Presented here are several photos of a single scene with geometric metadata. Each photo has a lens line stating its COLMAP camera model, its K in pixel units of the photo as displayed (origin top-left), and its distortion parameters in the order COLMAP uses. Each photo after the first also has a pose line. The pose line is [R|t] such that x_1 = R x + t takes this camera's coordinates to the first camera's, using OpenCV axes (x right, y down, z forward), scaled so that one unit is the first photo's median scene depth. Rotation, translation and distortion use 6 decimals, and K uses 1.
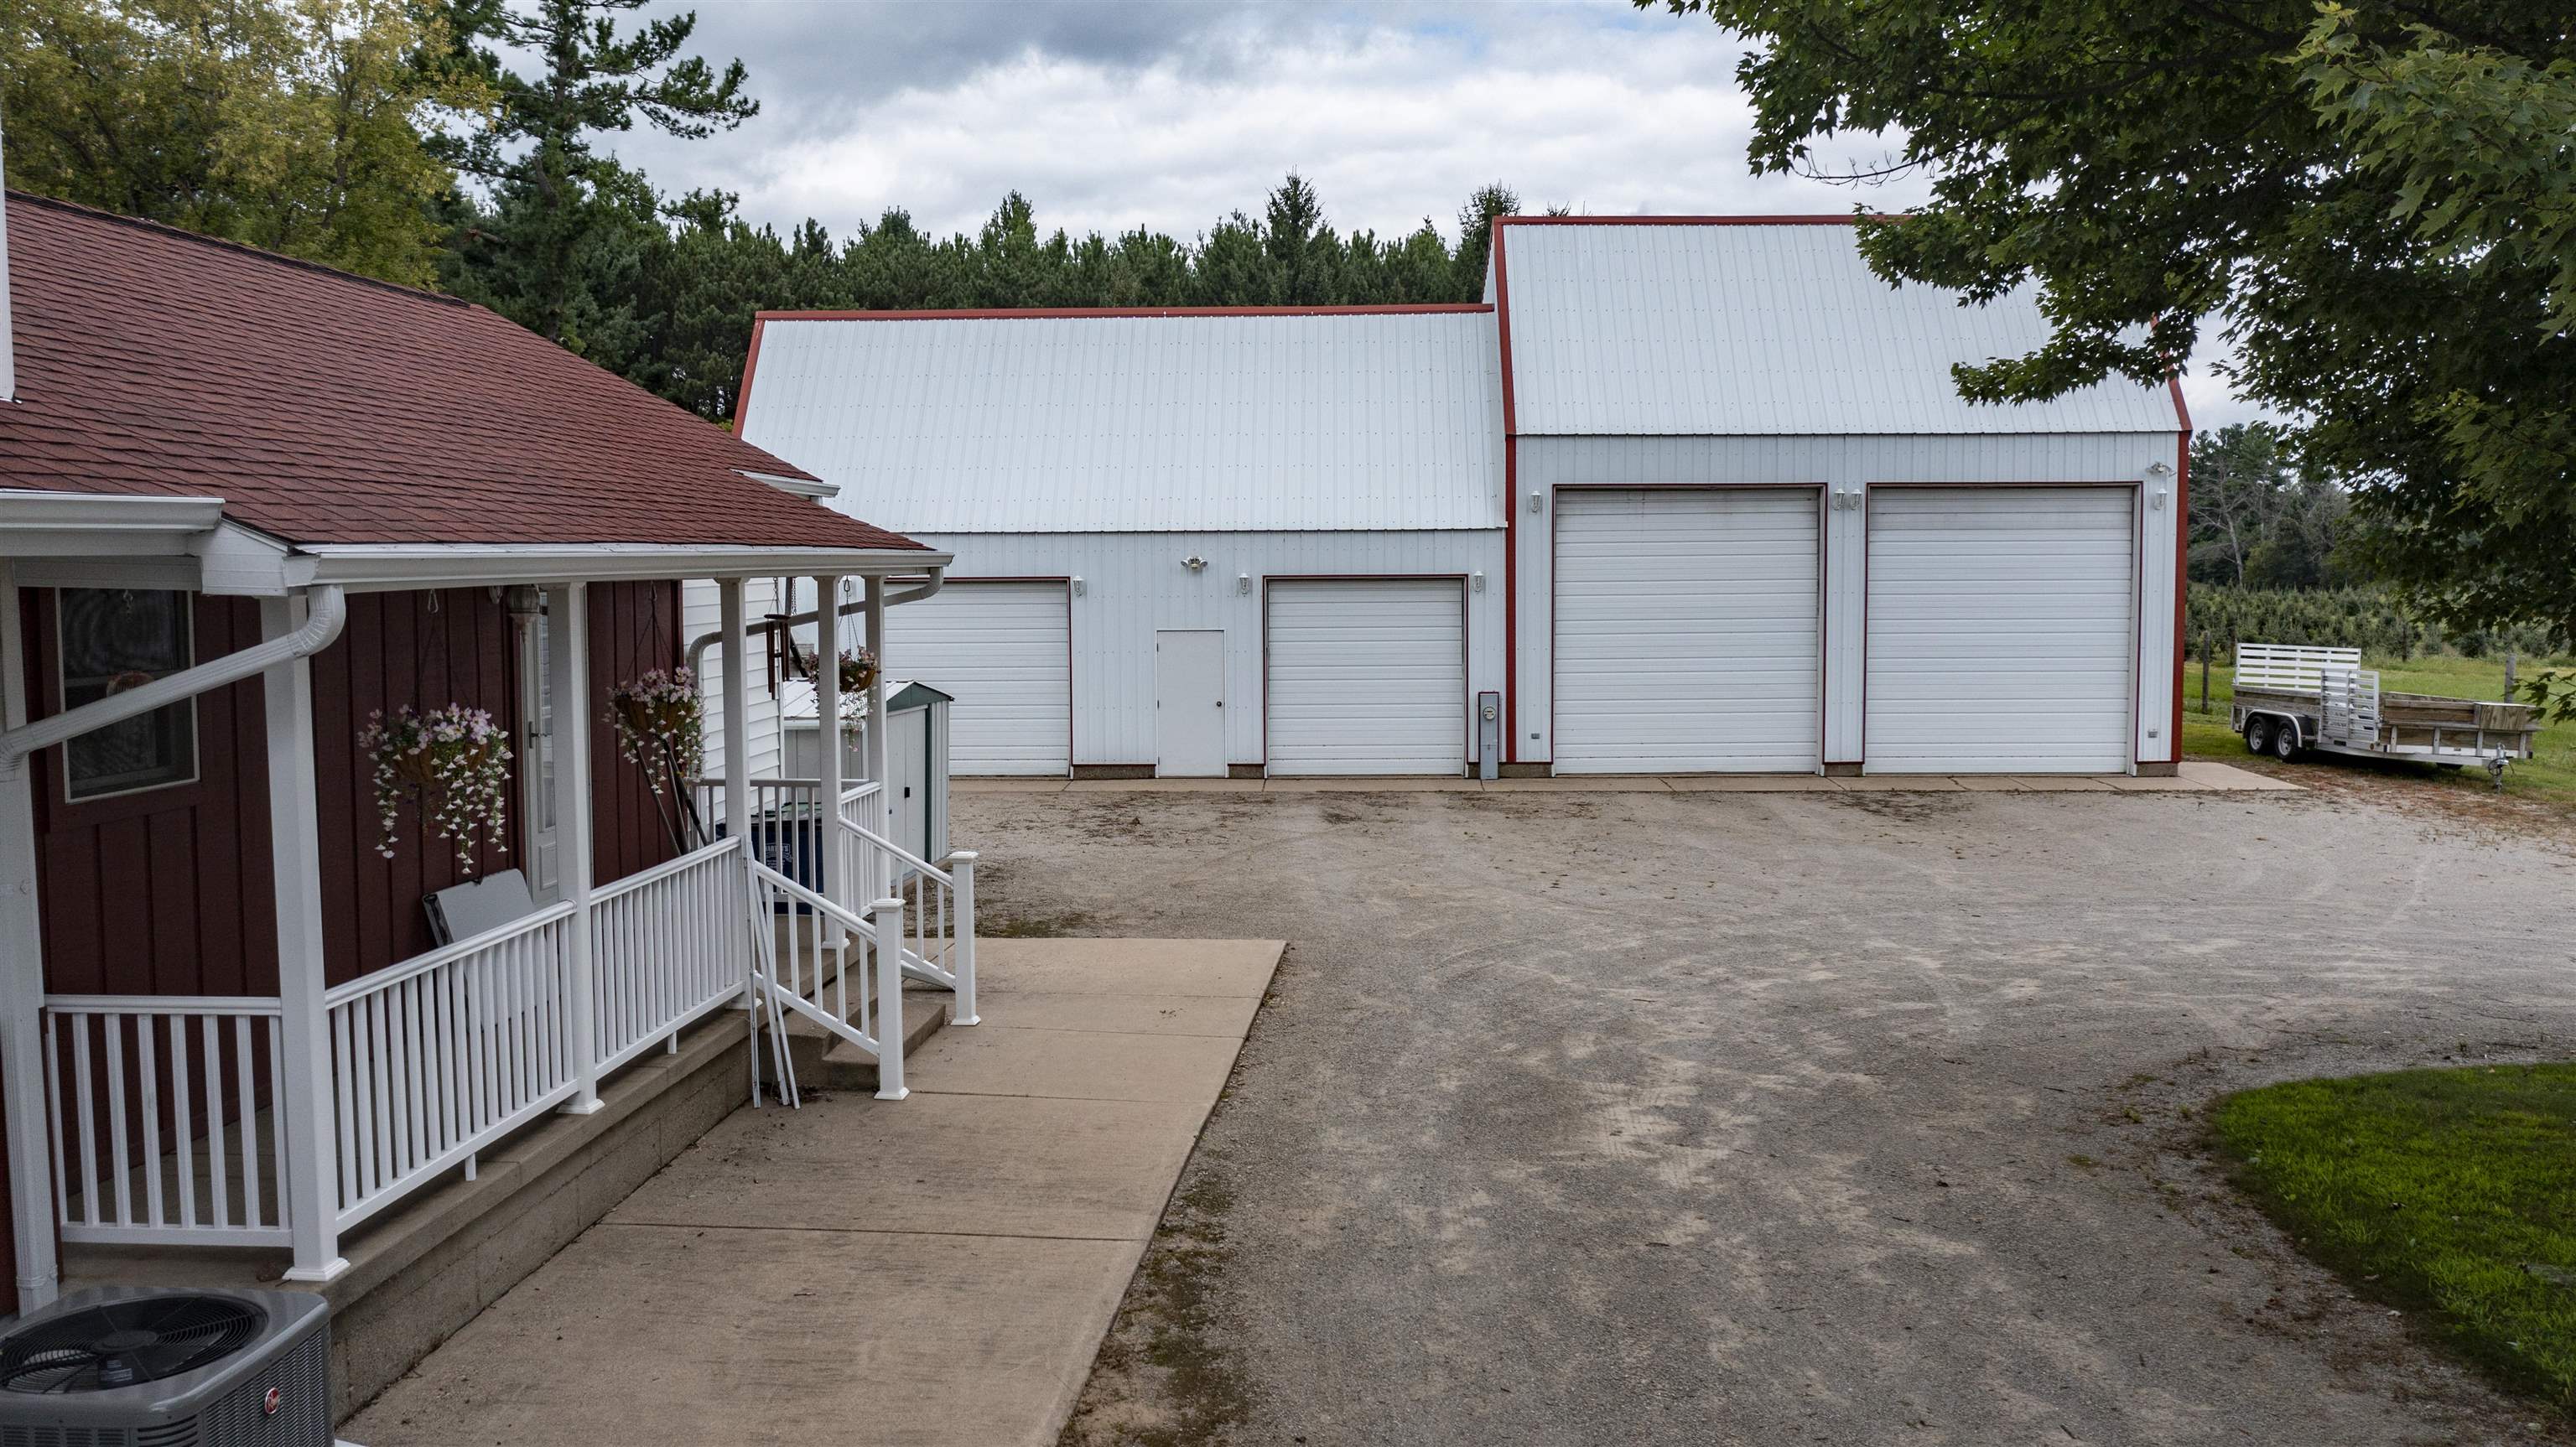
lens RADIAL K [[2024.9, 0, 1290.2], [0, 2024.9, 716.4], [0, 0, 1]] dist [-0.013484, -0.006431]
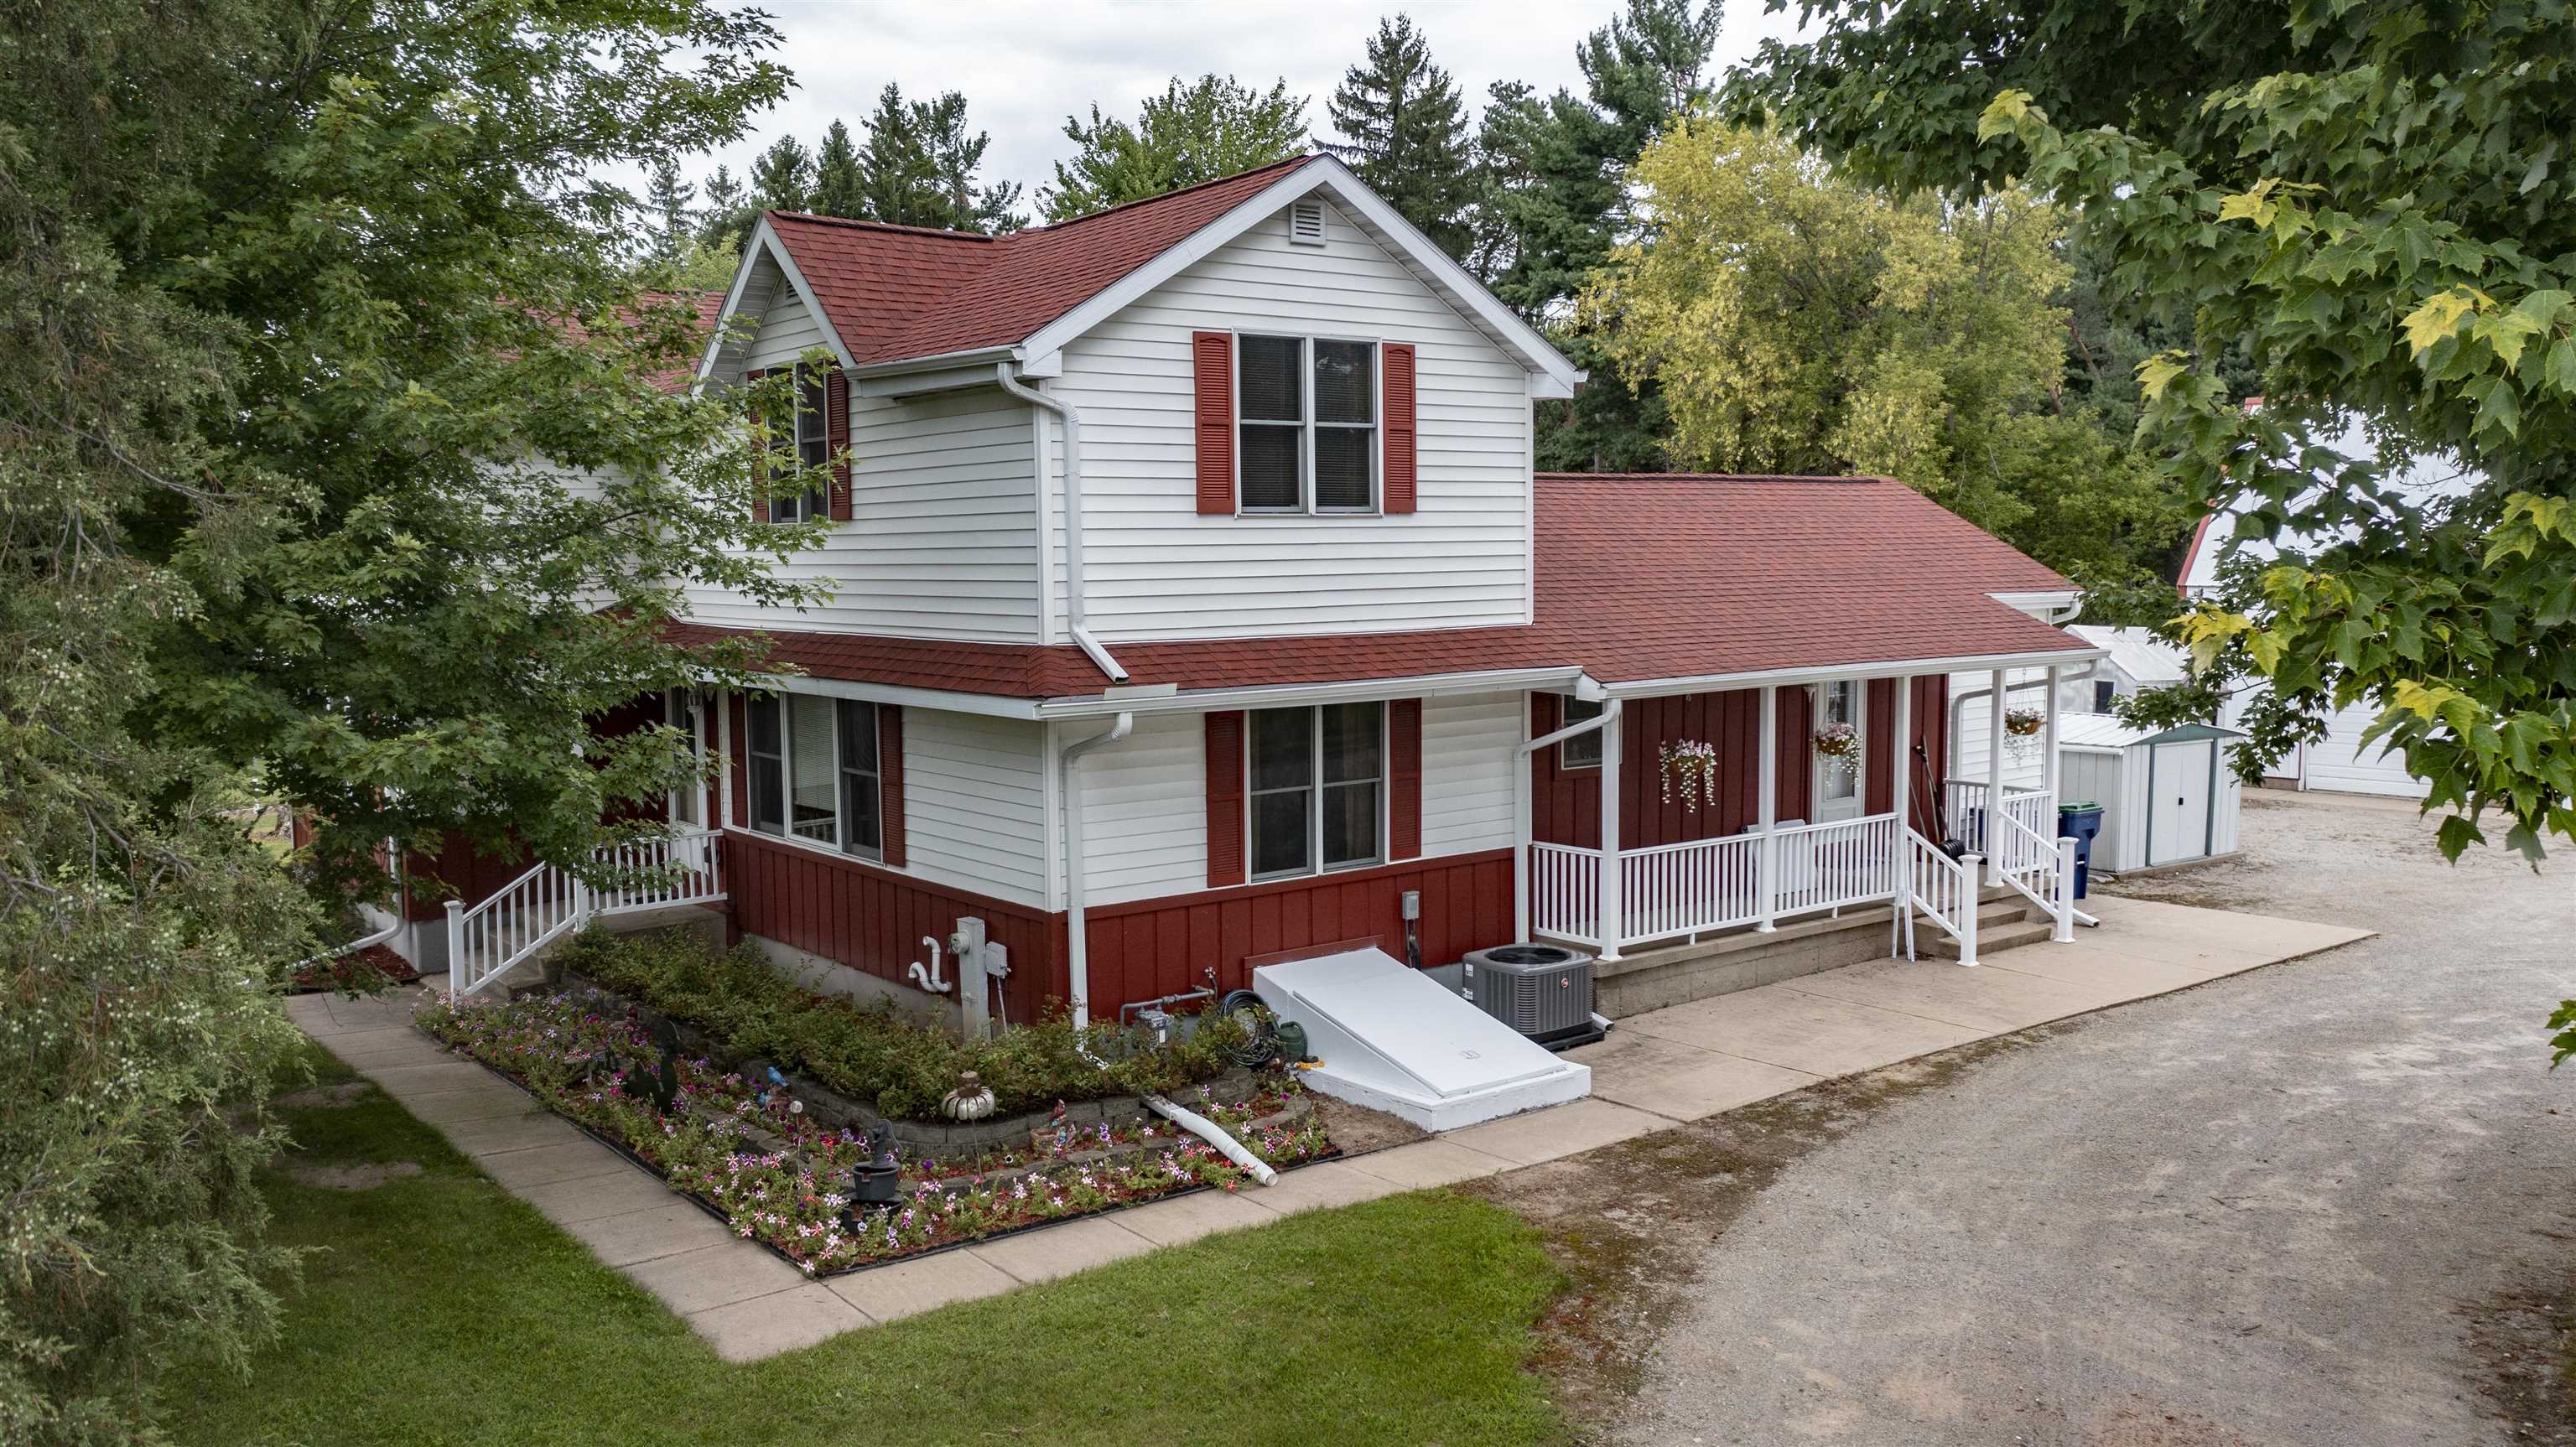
lens RADIAL K [[2024.9, 0, 1290.0], [0, 2024.9, 713.8], [0, 0, 1]] dist [-0.013484, -0.006431]
pose [[0.673349, 0.057489, -0.737086, 0.792069], [-0.049624, 0.998238, 0.032525, -0.071275], [0.737657, 0.014677, 0.675016, -0.739323]]
